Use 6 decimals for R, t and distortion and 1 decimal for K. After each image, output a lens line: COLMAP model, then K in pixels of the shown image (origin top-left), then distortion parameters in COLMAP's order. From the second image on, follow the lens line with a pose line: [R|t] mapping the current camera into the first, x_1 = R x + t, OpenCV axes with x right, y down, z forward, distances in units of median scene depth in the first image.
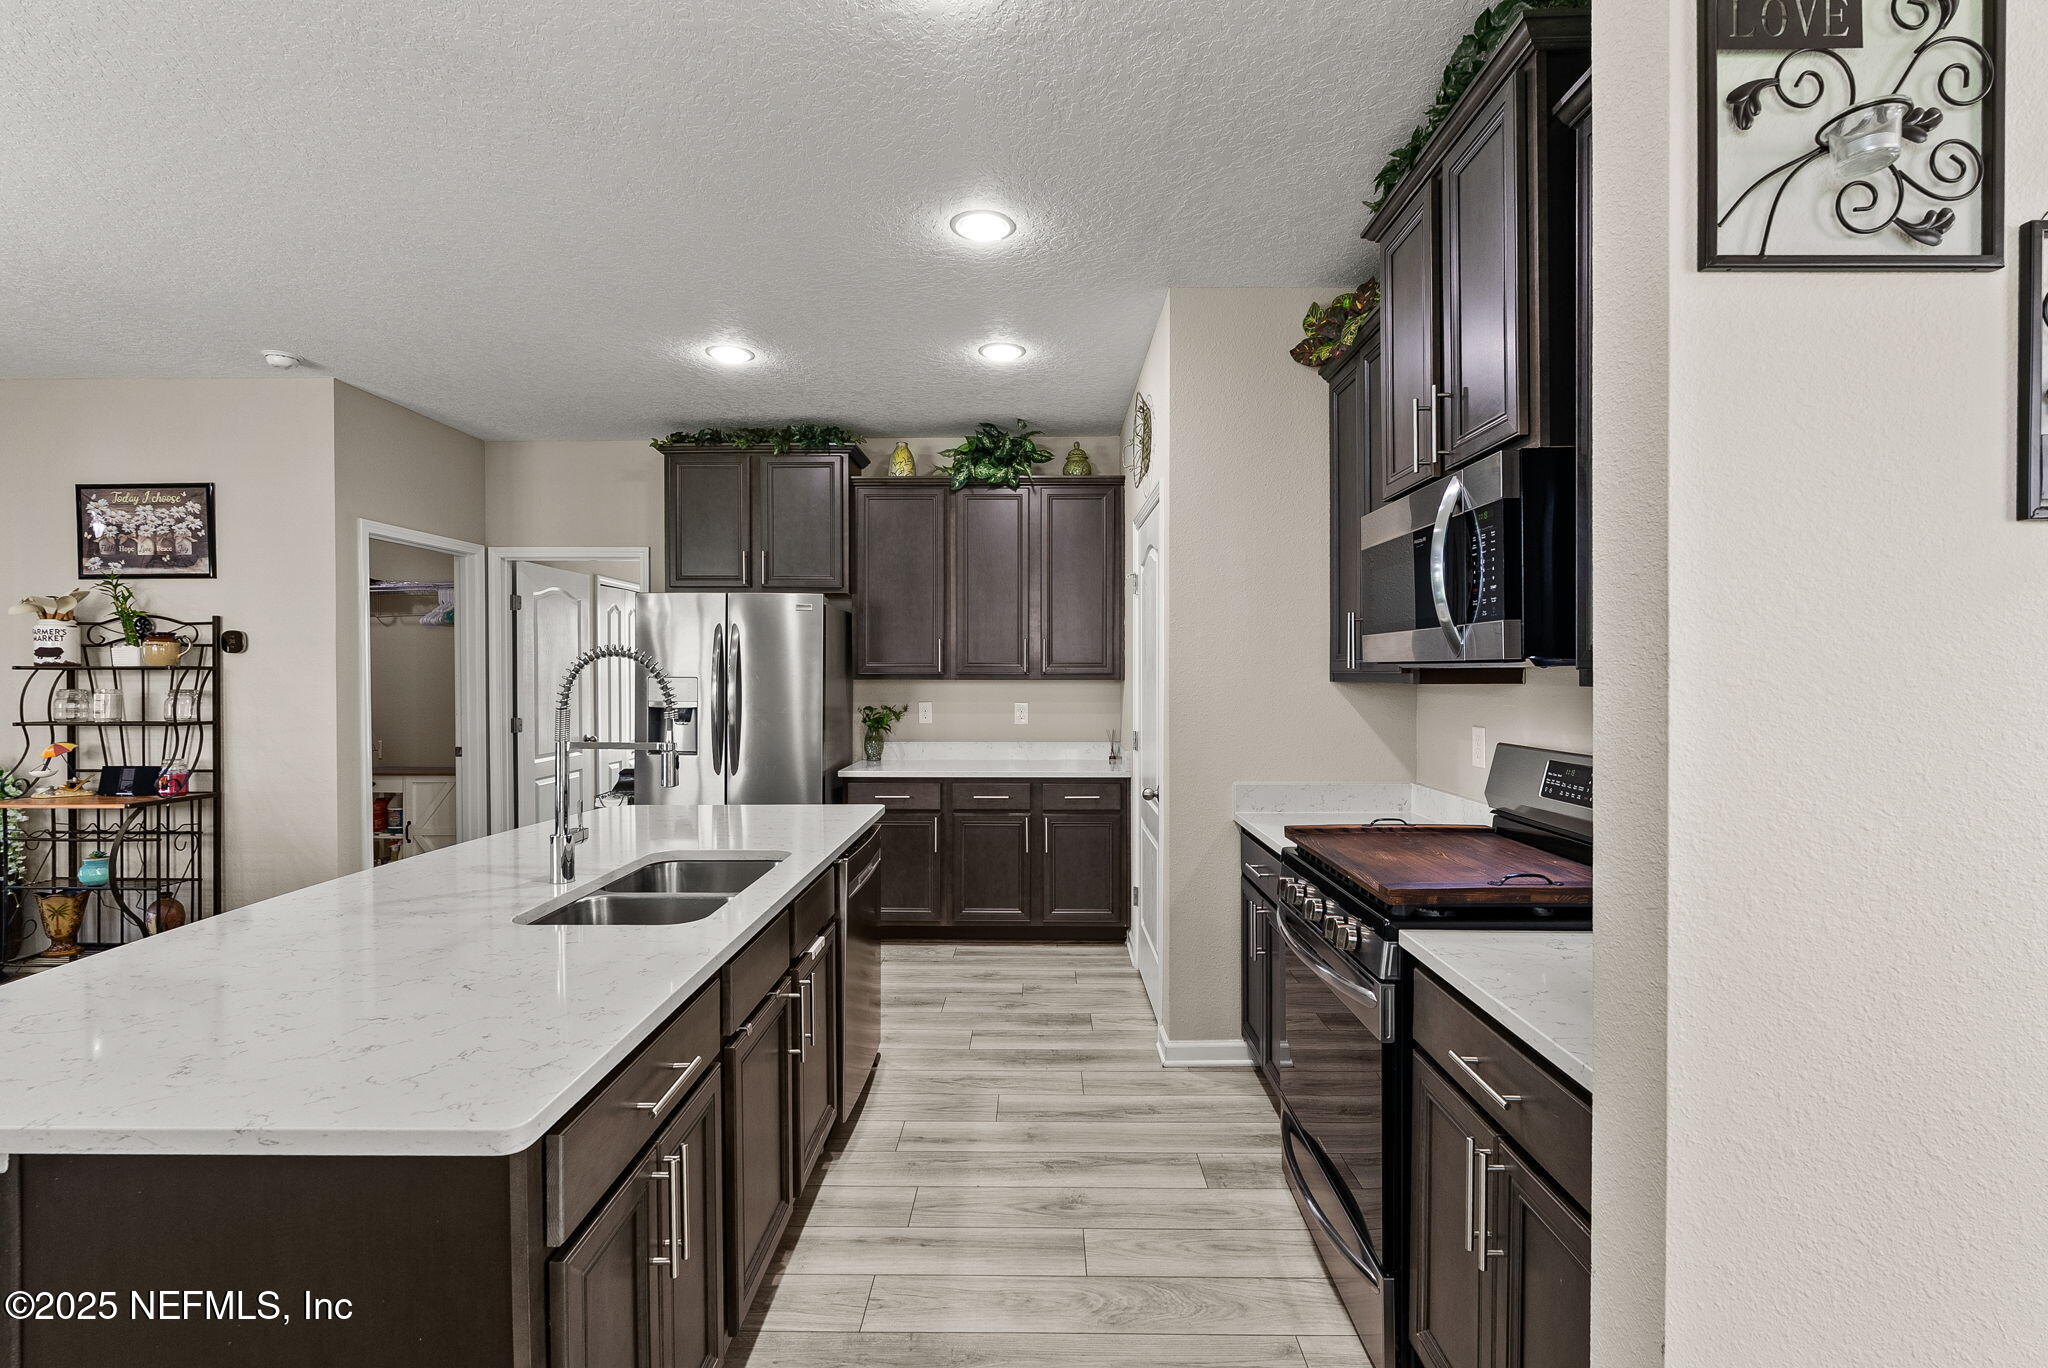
lens RADIAL K [[905.9, 0, 1031.6], [0, 905.9, 674.0], [0, 0, 1]] dist [-0.003017, 0.000191]
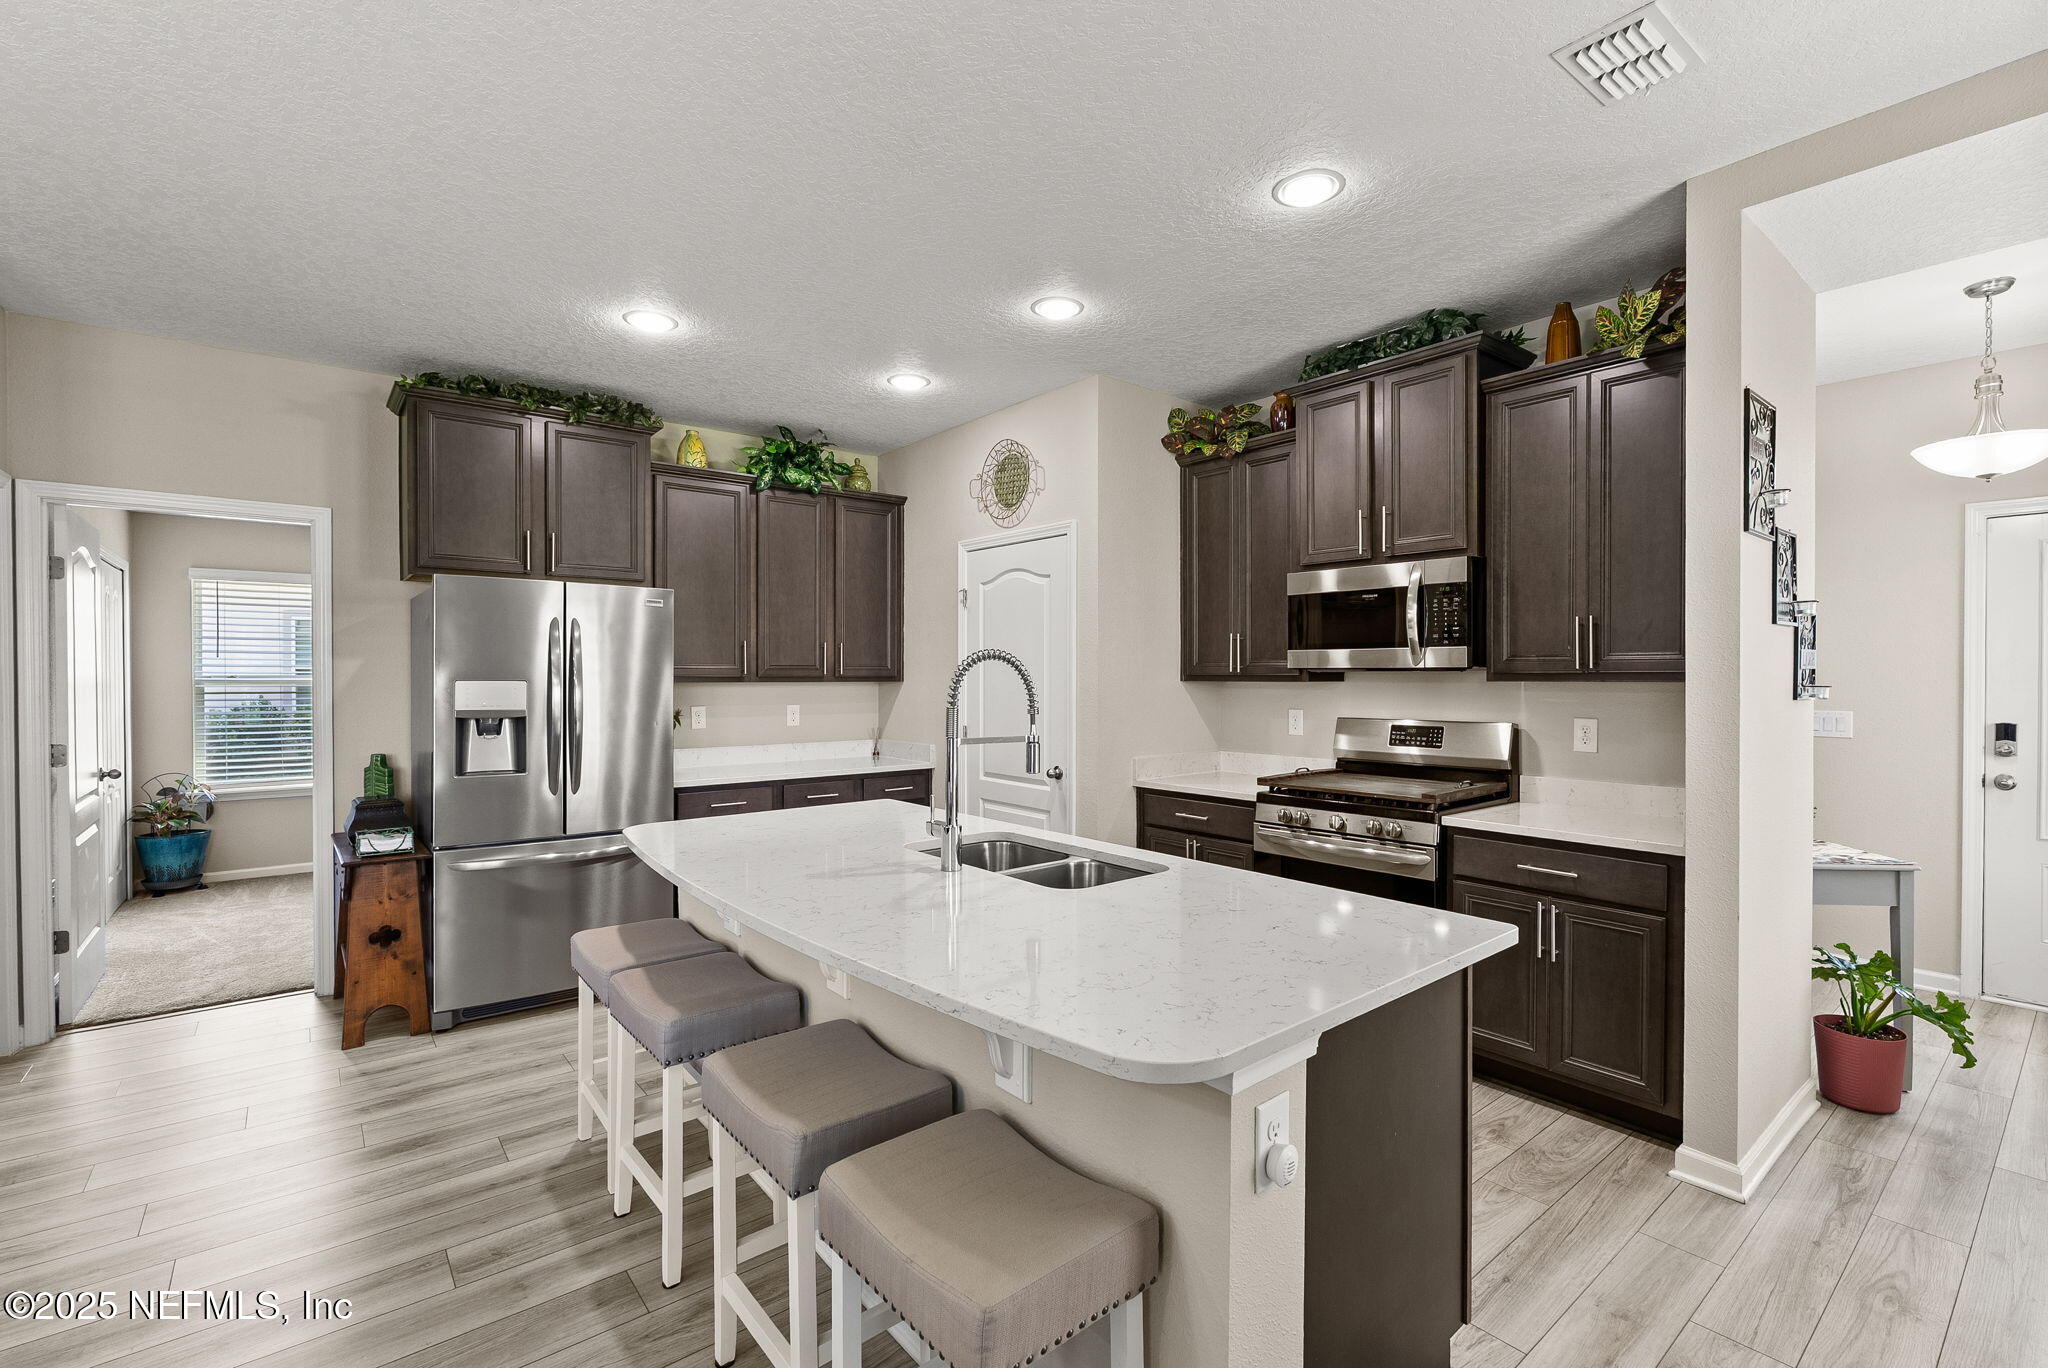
lens RADIAL K [[905.9, 0, 1031.6], [0, 905.9, 674.0], [0, 0, 1]] dist [-0.003017, 0.000191]
pose [[0.762056, -0.000727, 0.647510, -0.607331], [0.003255, 0.999991, -0.002708, 0.000805], [-0.647503, 0.004171, 0.762052, 0.070222]]
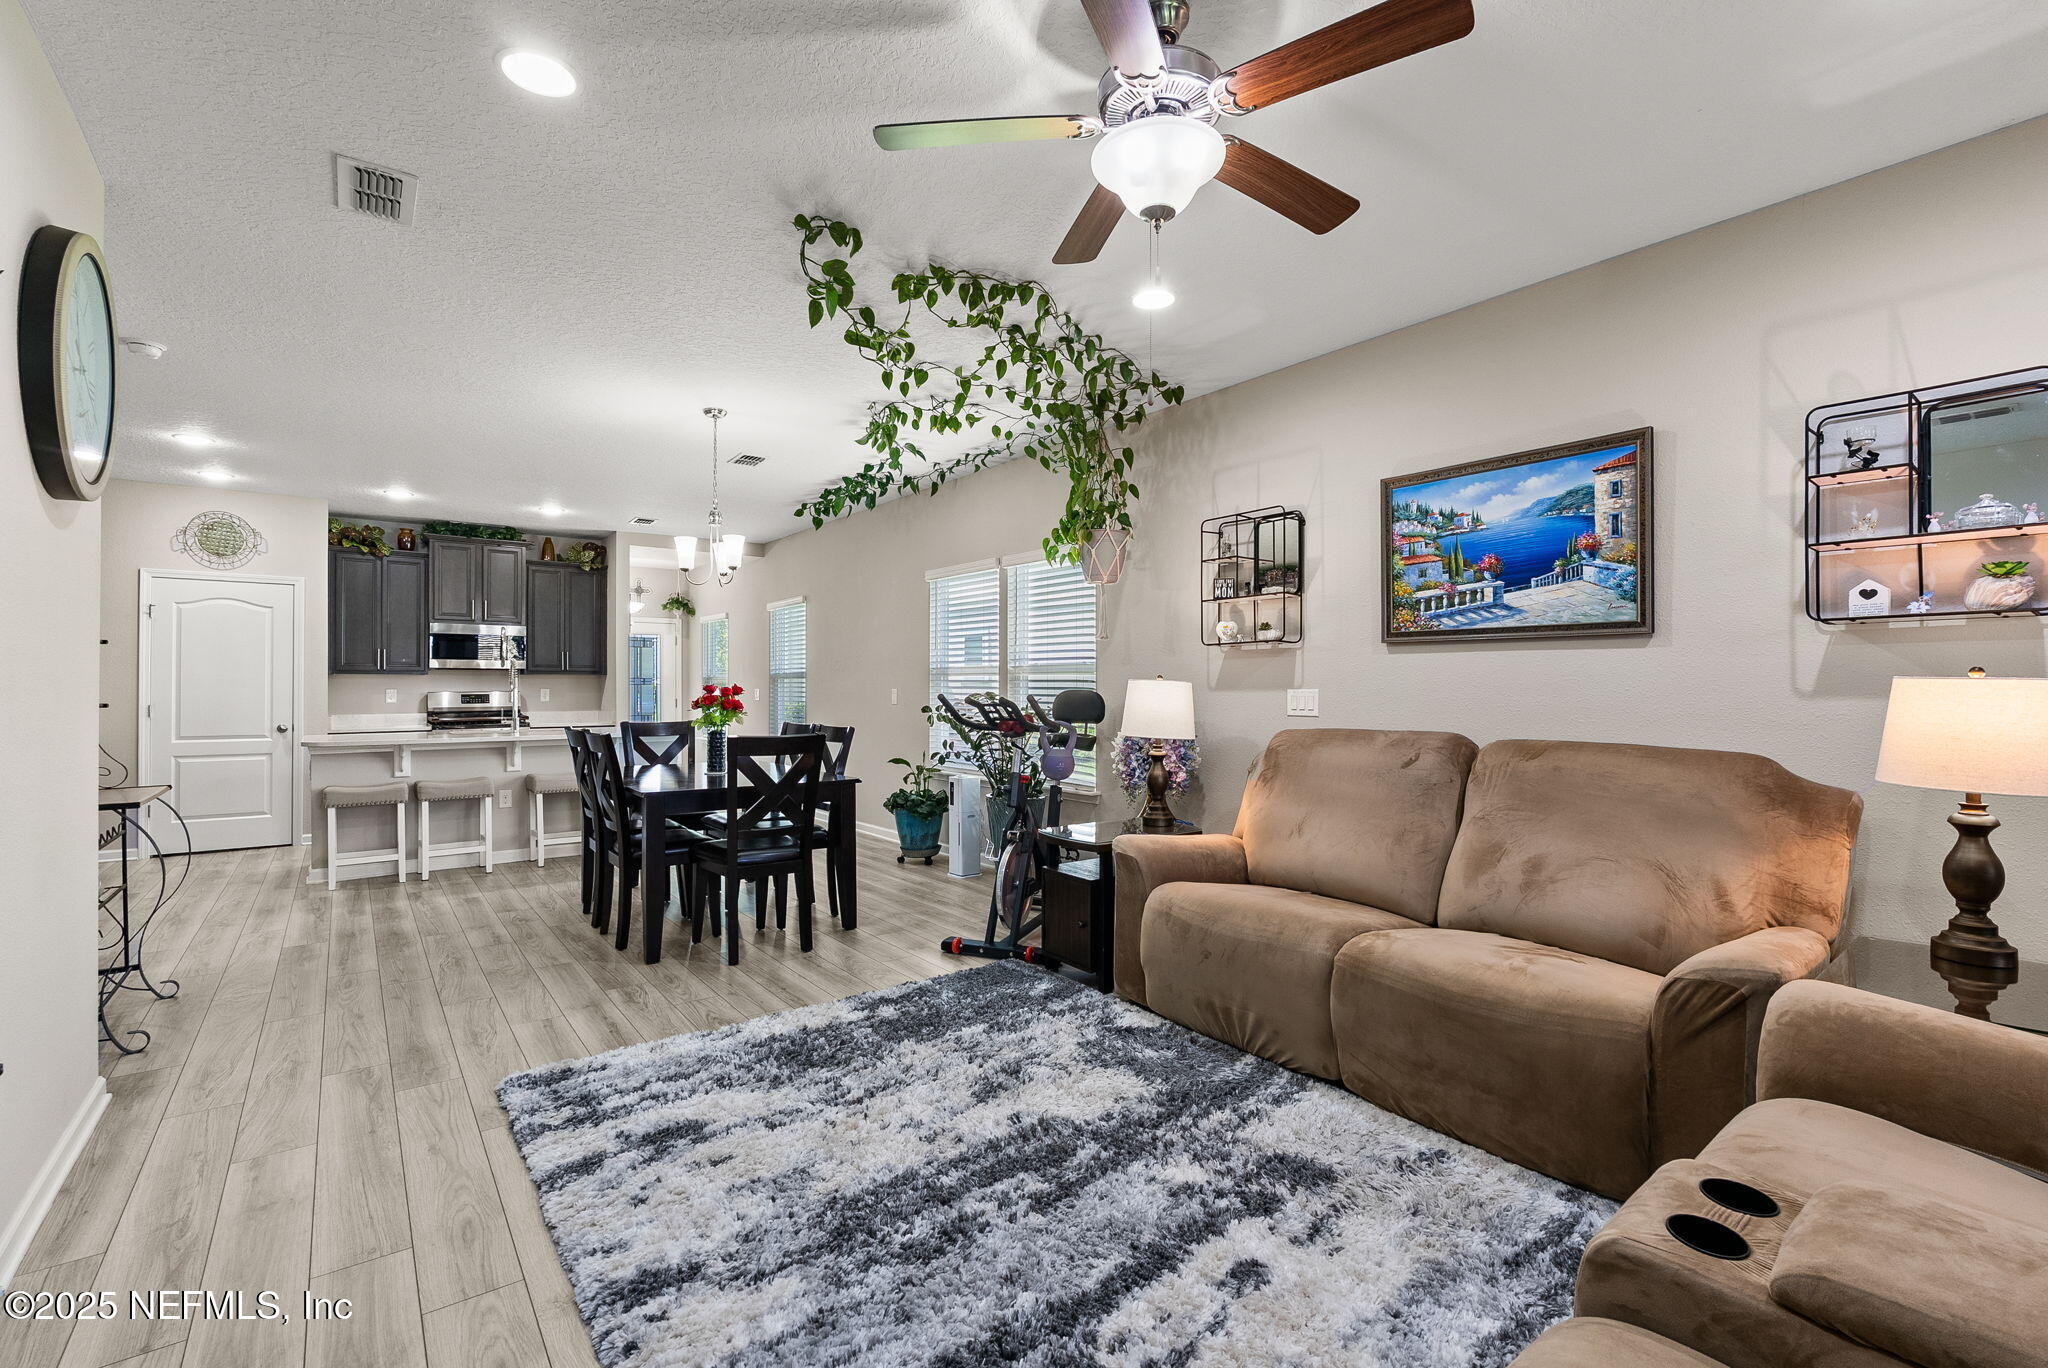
lens RADIAL K [[907.2, 0, 1019.2], [0, 907.2, 680.0], [0, 0, 1]] dist [-0.002848, -0.000159]
pose [[-0.613163, 0.002718, 0.789952, -2.173879], [-0.000259, 0.999993, -0.003641, 0.026797], [-0.789956, -0.002437, -0.613158, 0.822083]]
